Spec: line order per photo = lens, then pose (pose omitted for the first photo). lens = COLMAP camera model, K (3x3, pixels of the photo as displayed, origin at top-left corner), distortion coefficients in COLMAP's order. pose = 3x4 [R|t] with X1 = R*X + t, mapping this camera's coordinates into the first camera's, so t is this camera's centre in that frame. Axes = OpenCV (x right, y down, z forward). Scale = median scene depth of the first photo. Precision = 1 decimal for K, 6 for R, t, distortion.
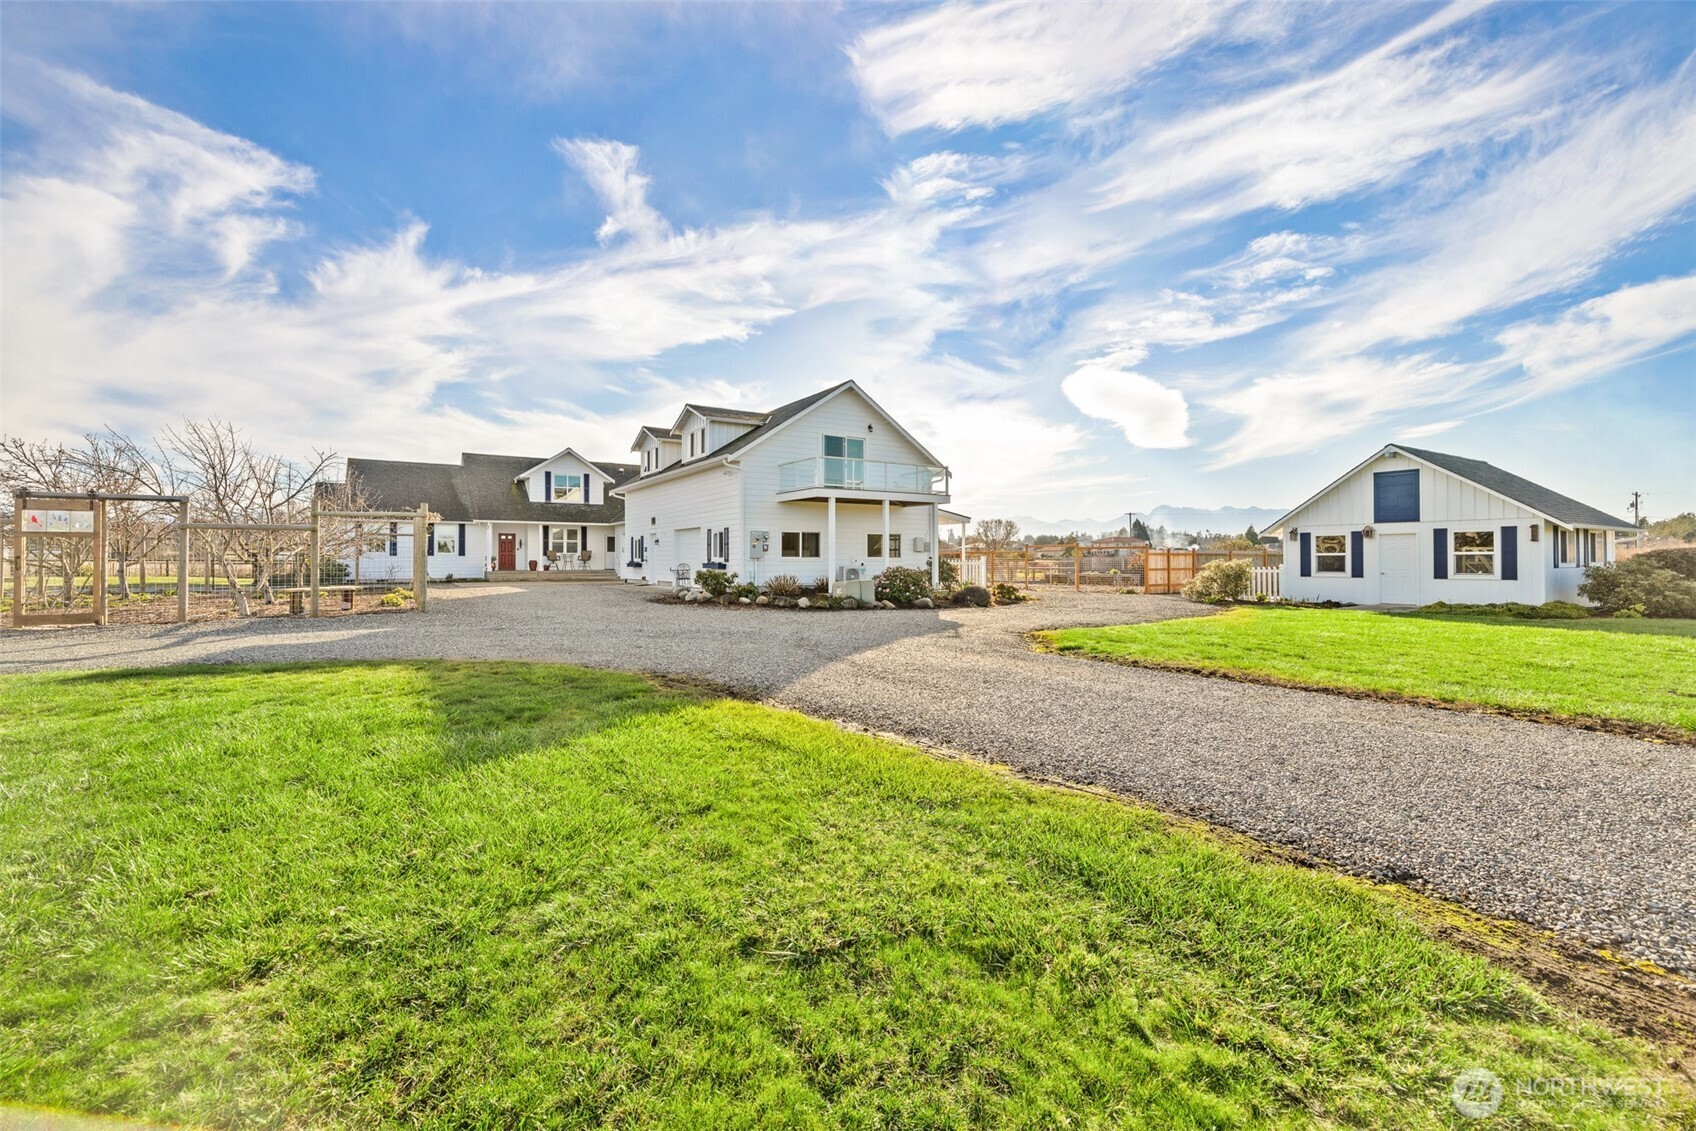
lens RADIAL K [[717.9, 0, 849.3], [0, 717.9, 539.2], [0, 0, 1]] dist [-0.000569, -0.000070]
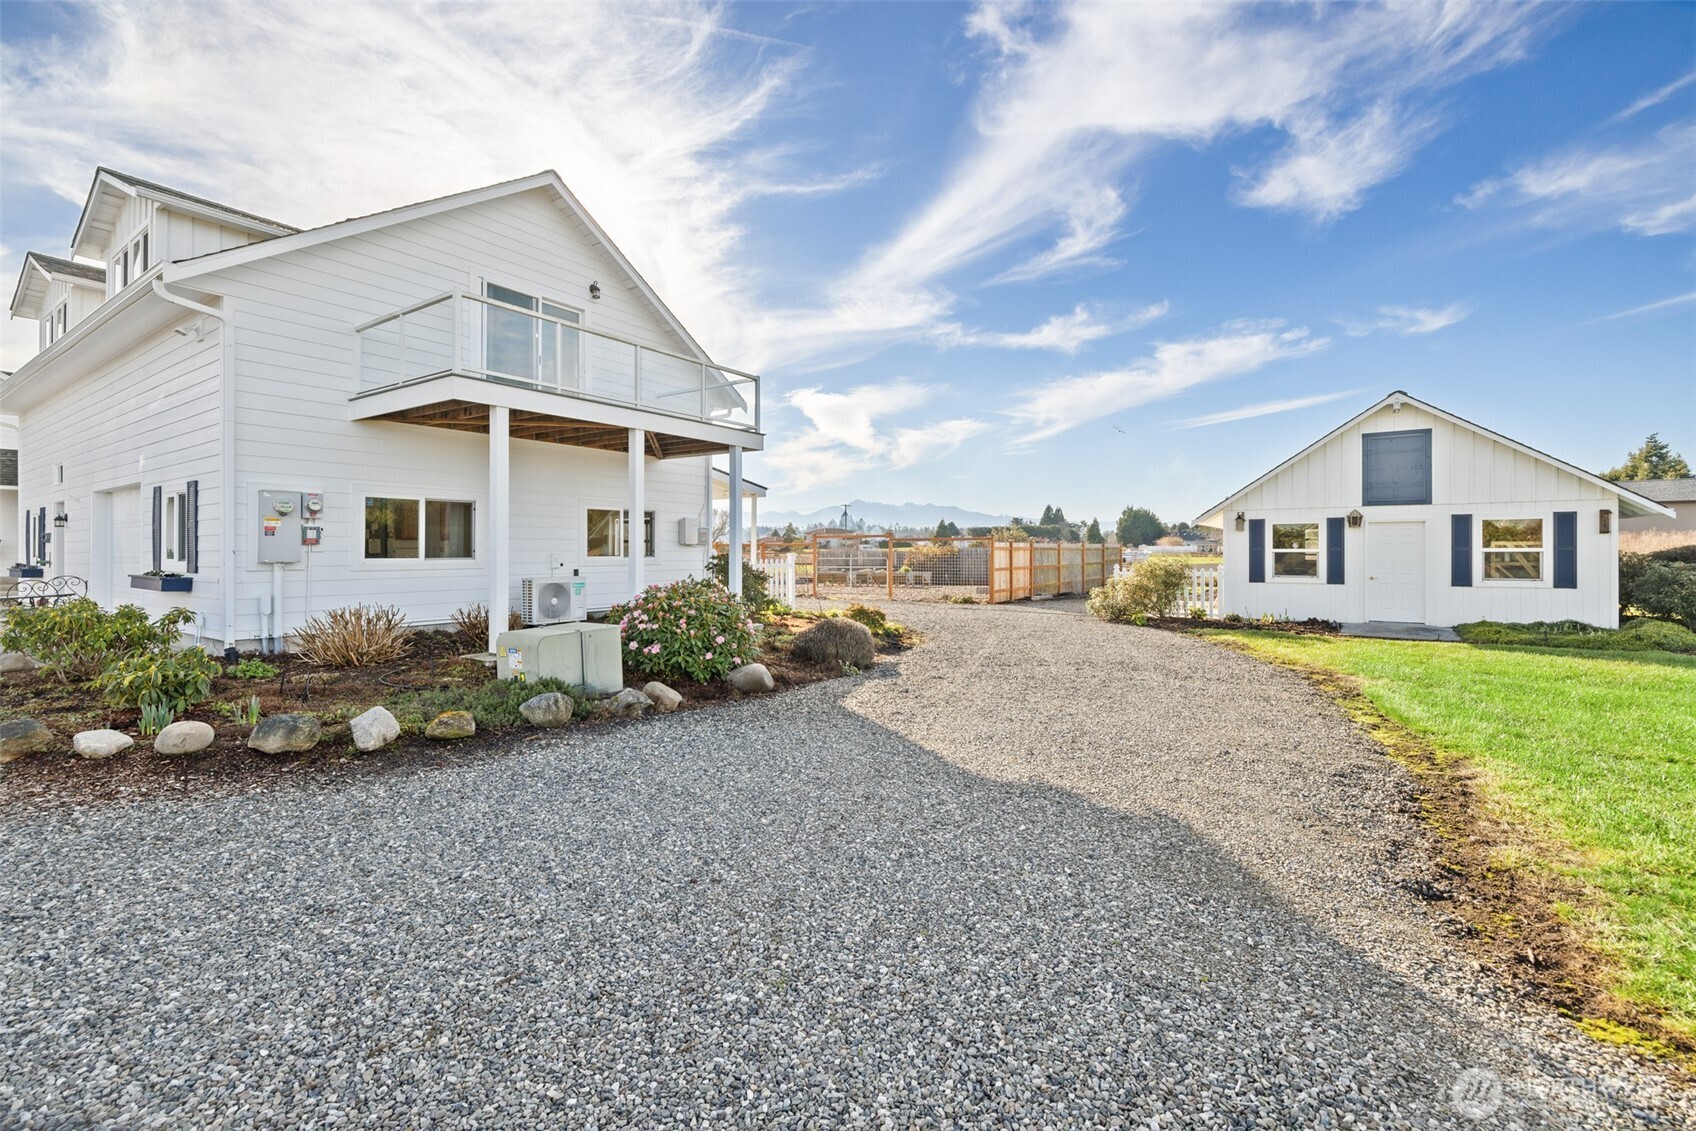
lens RADIAL K [[717.9, 0, 849.3], [0, 717.9, 539.2], [0, 0, 1]] dist [-0.000569, -0.000070]
pose [[0.919589, 0.004485, 0.392857, -0.002181], [-0.010296, 0.999867, 0.012686, 0.006040], [-0.392748, -0.015710, 0.919512, 0.554787]]
